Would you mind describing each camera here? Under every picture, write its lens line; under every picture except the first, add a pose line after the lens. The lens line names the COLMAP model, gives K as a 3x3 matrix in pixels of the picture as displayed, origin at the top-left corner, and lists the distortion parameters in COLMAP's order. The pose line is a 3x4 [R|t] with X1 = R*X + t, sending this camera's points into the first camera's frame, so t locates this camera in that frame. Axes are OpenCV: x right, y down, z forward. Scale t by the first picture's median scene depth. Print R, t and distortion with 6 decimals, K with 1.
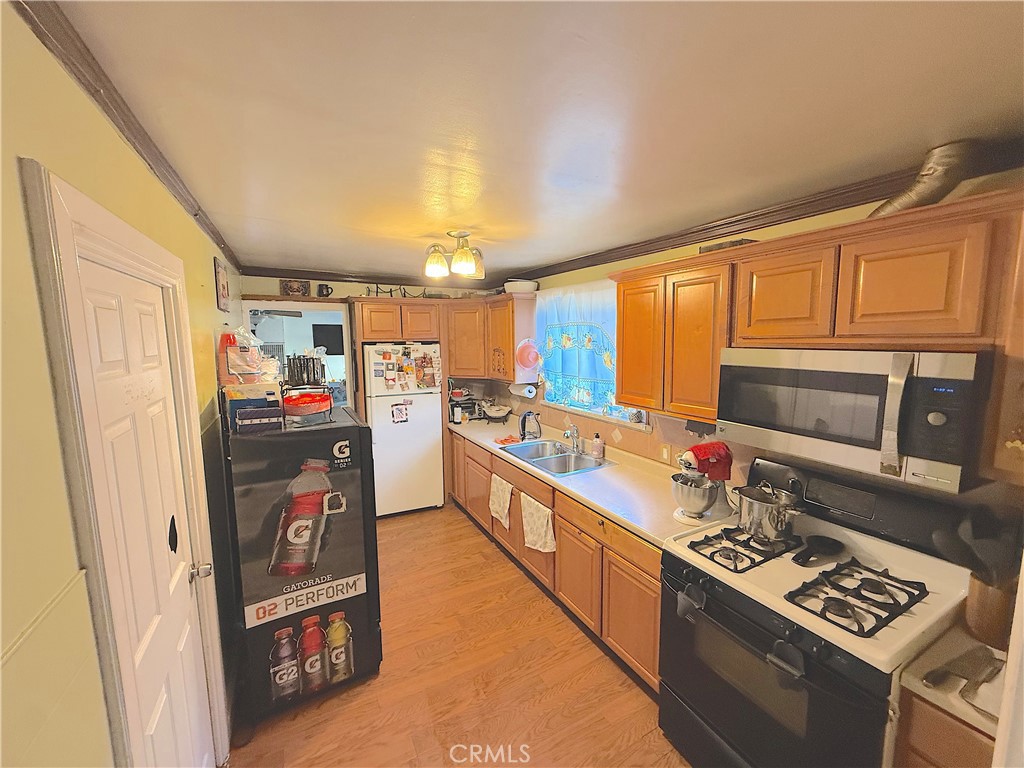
lens RADIAL K [[409.6, 0, 518.0], [0, 409.6, 387.2], [0, 0, 1]] dist [0.000706, -0.000080]
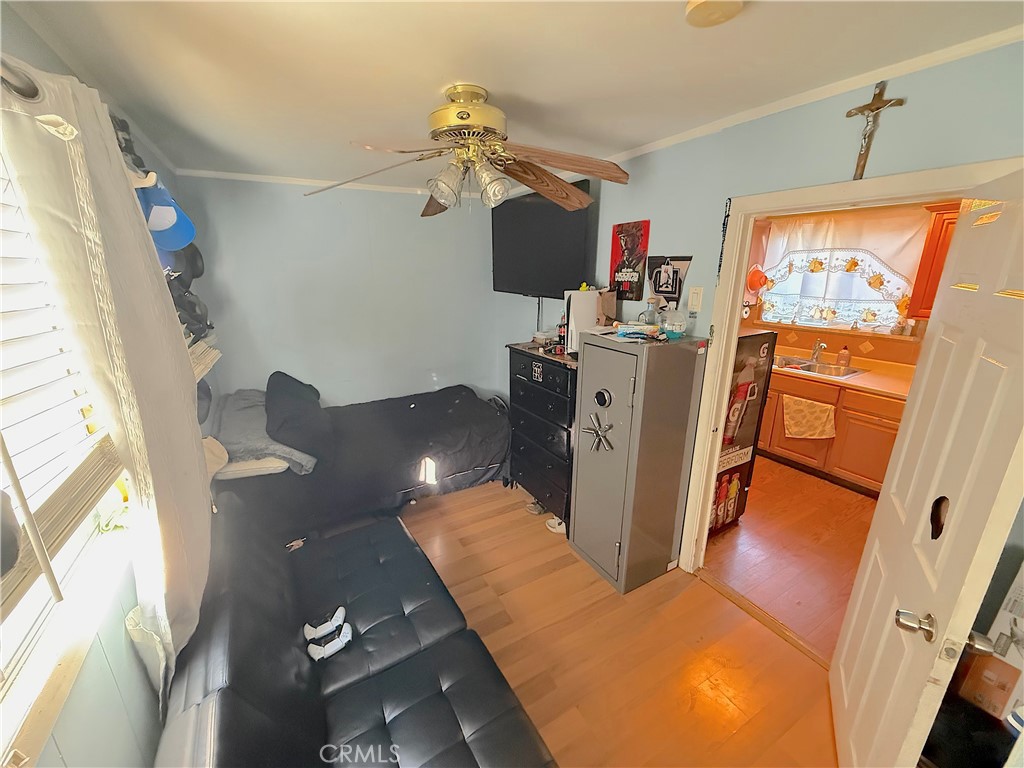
lens RADIAL K [[409.6, 0, 509.6], [0, 409.6, 386.1], [0, 0, 1]] dist [0.000706, -0.000080]
pose [[0.999755, 0.000516, 0.022124, -1.242966], [-0.004237, 0.985695, 0.168488, 0.051093], [-0.021721, -0.168540, 0.985455, -0.253703]]
